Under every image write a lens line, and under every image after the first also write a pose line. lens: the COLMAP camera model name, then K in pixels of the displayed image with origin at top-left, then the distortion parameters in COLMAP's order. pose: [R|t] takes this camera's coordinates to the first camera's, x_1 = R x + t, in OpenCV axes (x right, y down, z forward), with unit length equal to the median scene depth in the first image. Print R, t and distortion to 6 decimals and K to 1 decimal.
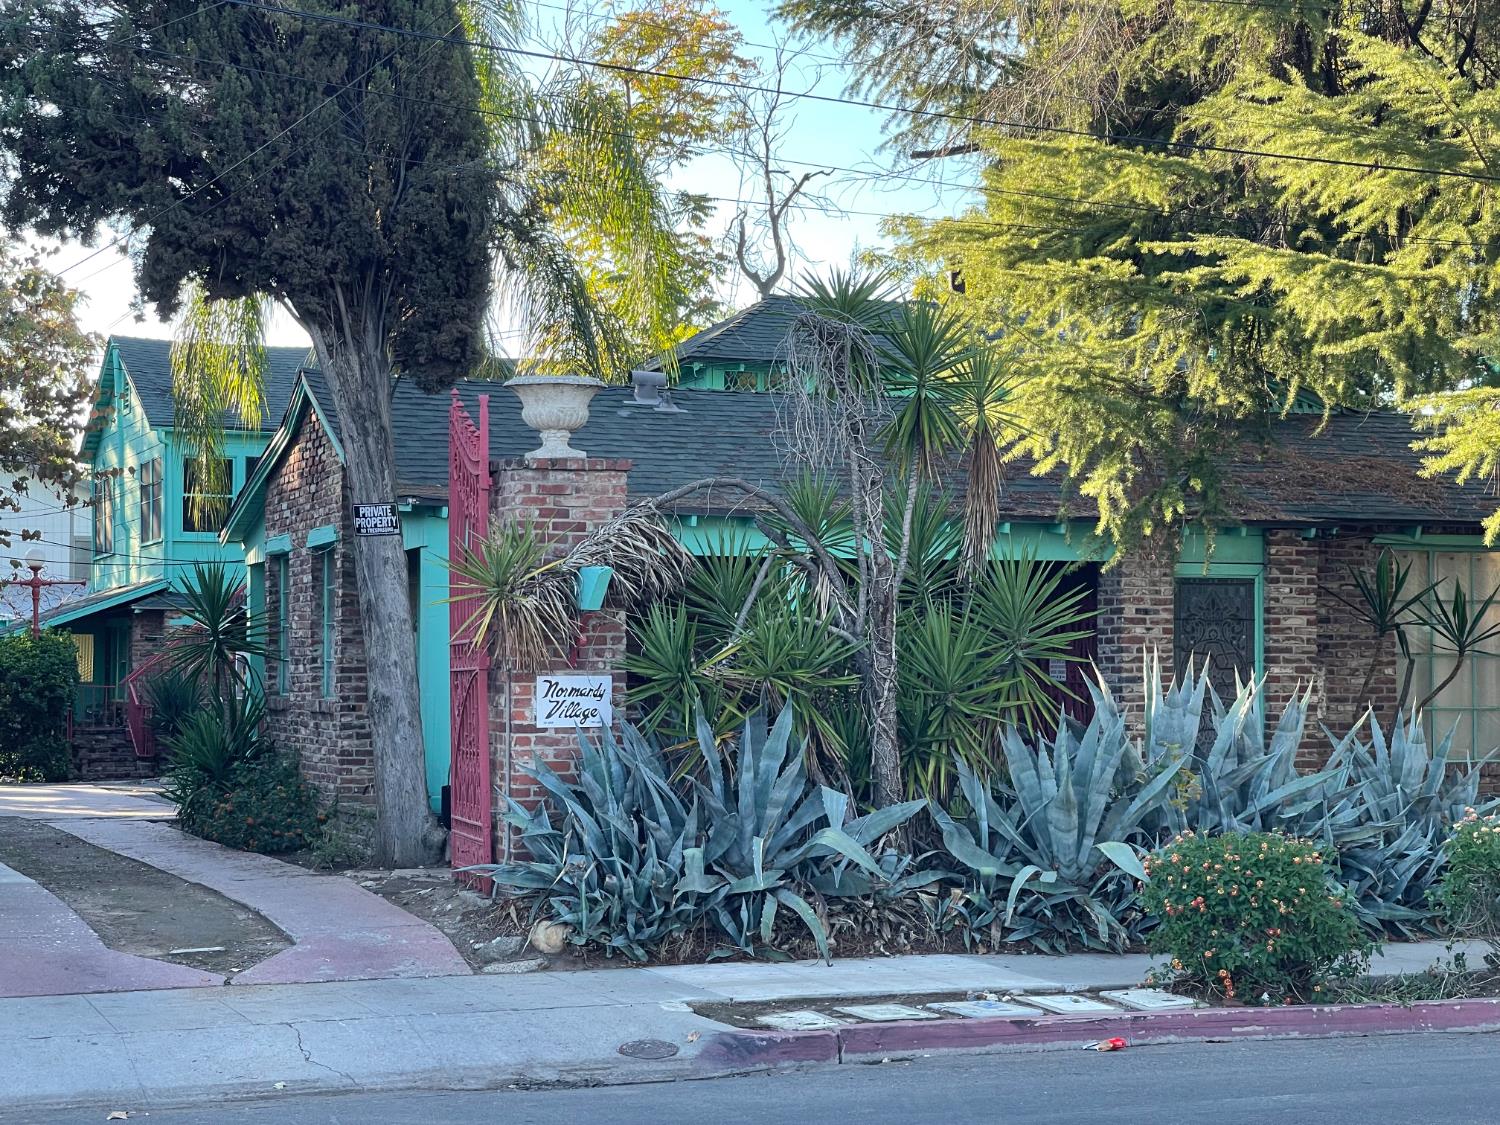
lens RADIAL K [[2766.9, 0, 758.1], [0, 2766.9, 576.6], [0, 0, 1]] dist [0.209333, 0.000000]
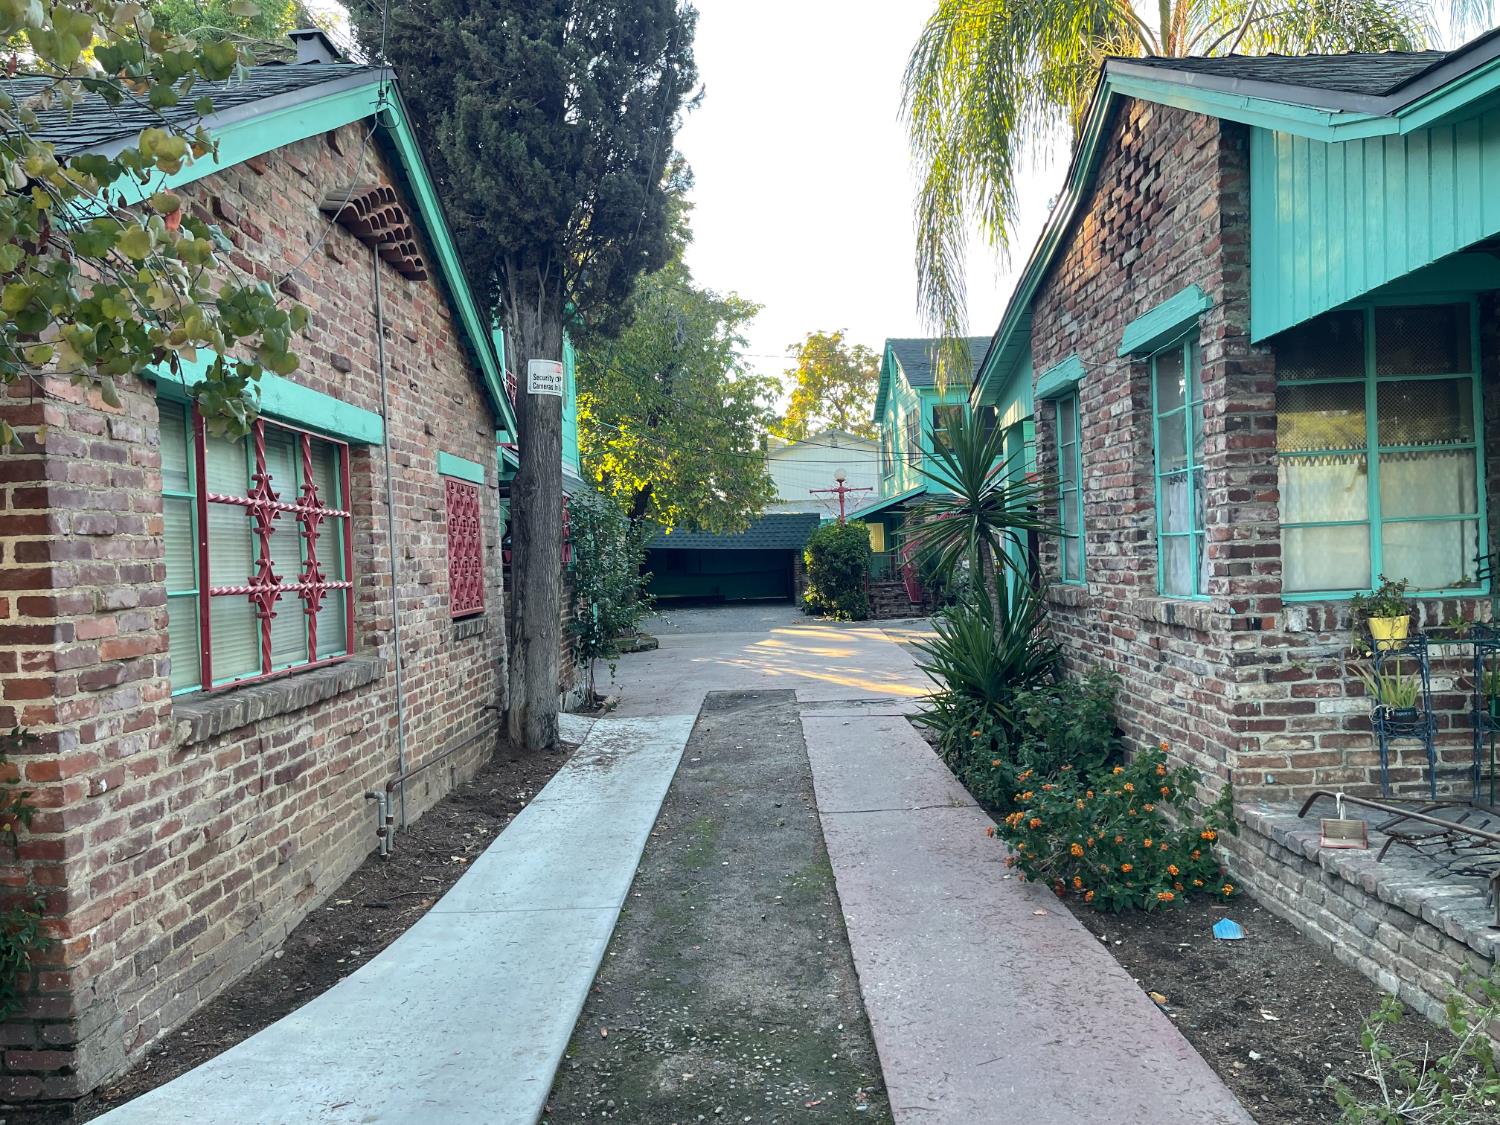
lens RADIAL K [[1127.4, 0, 748.9], [0, 1127.4, 568.9], [0, 0, 1]] dist [0.081621, -0.096560]
pose [[0.931633, -0.031419, -0.362040, -0.191457], [0.053370, 0.997282, 0.050789, 0.025619], [0.359460, -0.066638, 0.930778, 0.936461]]
